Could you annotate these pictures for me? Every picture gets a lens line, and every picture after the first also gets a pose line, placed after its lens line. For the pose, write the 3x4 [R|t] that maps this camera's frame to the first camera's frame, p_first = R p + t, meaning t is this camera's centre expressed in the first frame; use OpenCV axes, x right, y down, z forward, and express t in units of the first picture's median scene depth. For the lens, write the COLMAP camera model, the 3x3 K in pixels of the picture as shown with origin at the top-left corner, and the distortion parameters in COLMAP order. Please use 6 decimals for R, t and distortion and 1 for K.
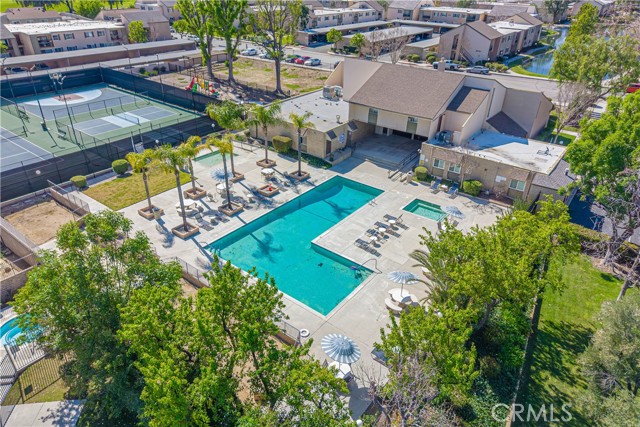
lens RADIAL K [[423.0, 0, 320.0], [0, 423.0, 213.5], [0, 0, 1]] dist [0.030839, -0.015906]
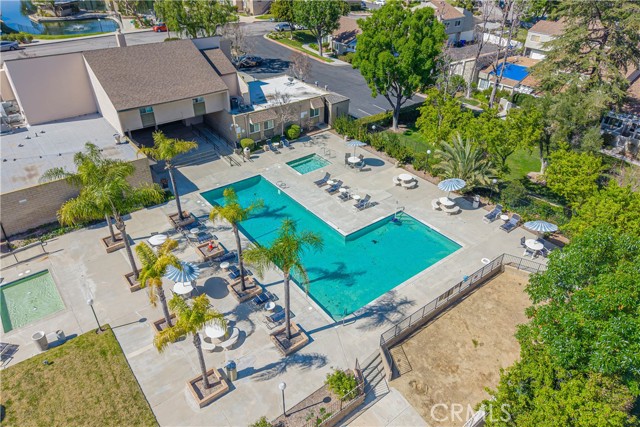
lens RADIAL K [[423.0, 0, 320.0], [0, 423.0, 213.5], [0, 0, 1]] dist [0.030839, -0.015906]
pose [[0.251373, -0.551690, 0.795267, -0.591711], [0.471851, 0.787249, 0.396983, -0.289569], [-0.845085, 0.275457, 0.458209, 0.491945]]
